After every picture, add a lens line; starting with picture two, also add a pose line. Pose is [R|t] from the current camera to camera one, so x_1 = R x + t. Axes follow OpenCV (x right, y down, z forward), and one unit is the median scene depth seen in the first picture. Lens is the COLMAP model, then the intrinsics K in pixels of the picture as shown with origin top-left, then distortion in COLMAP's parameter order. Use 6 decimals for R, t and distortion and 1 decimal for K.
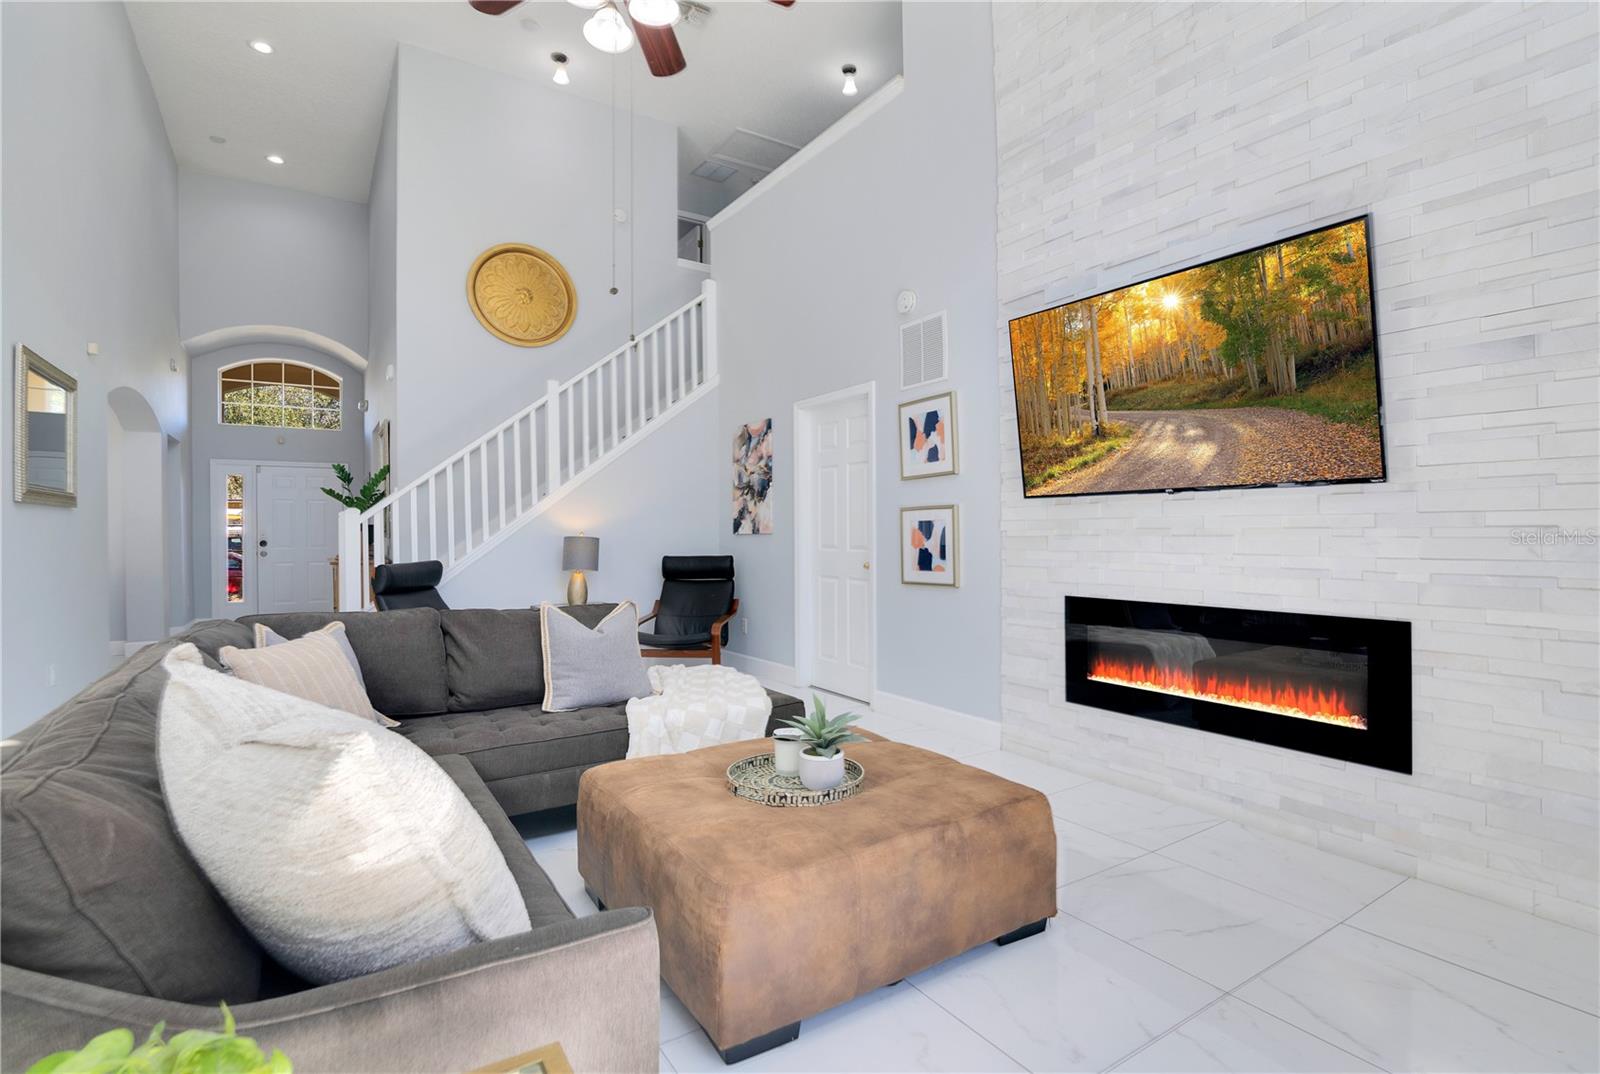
lens RADIAL K [[810.0, 0, 797.6], [0, 810.0, 536.2], [0, 0, 1]] dist [-0.027329, 0.000212]
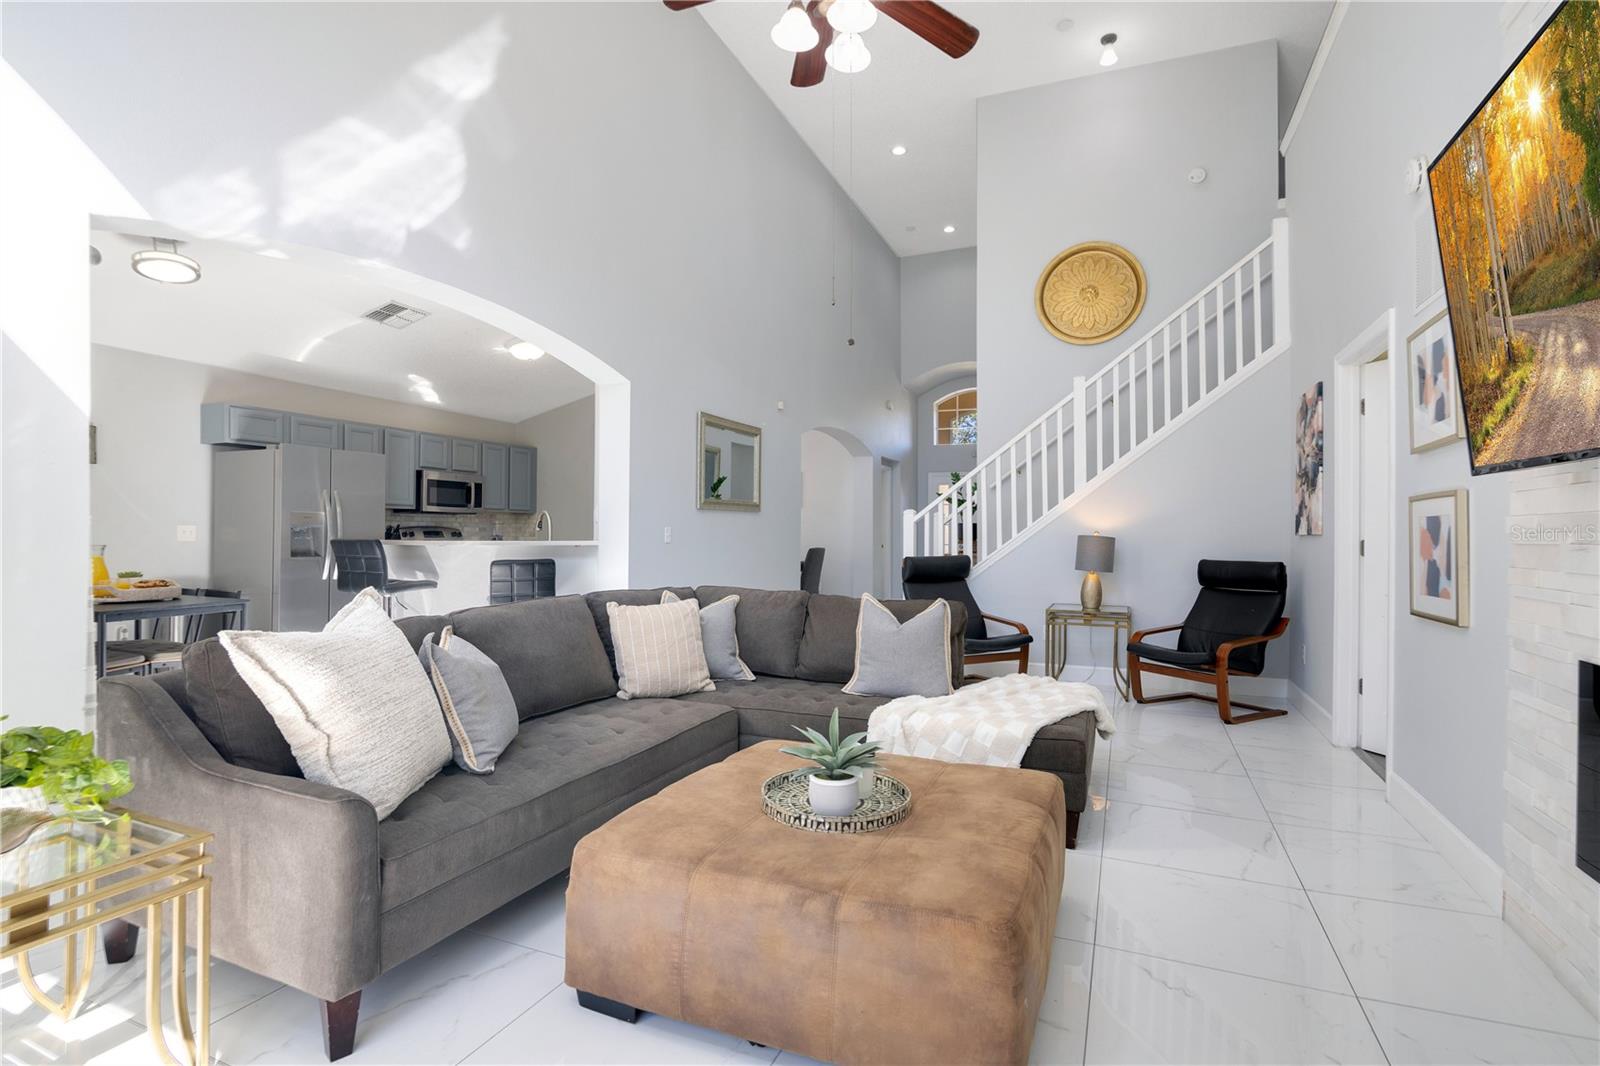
lens RADIAL K [[767.1, 0, 793.2], [0, 767.1, 532.8], [0, 0, 1]] dist [-0.016779, -0.001012]
pose [[0.540187, 0.009920, -0.841487, 0.301925], [-0.011848, 0.999921, 0.004182, -0.002229], [0.841462, 0.007711, 0.540262, 0.209614]]
